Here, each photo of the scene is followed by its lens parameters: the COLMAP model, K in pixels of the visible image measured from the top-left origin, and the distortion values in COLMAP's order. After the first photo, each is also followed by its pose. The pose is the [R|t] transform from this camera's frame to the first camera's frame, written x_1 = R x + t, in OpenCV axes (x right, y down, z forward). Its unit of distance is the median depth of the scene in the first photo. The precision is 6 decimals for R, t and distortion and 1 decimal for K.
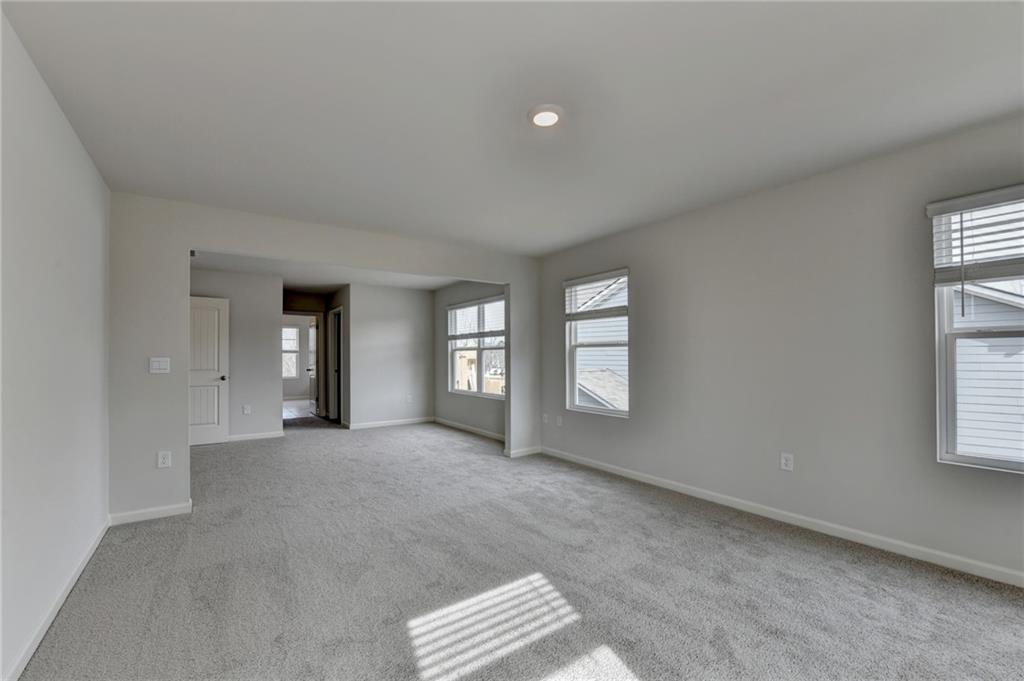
lens RADIAL K [[418.6, 0, 490.2], [0, 418.6, 361.0], [0, 0, 1]] dist [-0.009069, -0.000305]
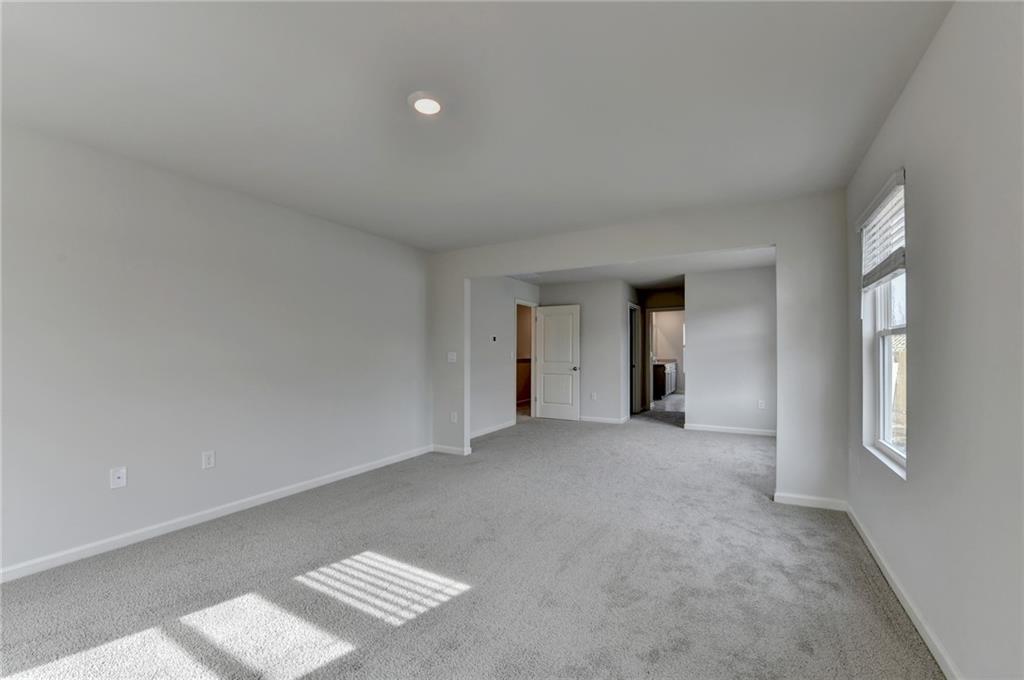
lens RADIAL K [[418.6, 0, 509.1], [0, 418.6, 340.6], [0, 0, 1]] dist [-0.009069, -0.000305]
pose [[0.433254, -0.023610, -0.900963, 0.592815], [-0.009169, 0.999490, -0.030601, -0.004724], [0.901225, 0.021519, 0.432816, 0.397604]]
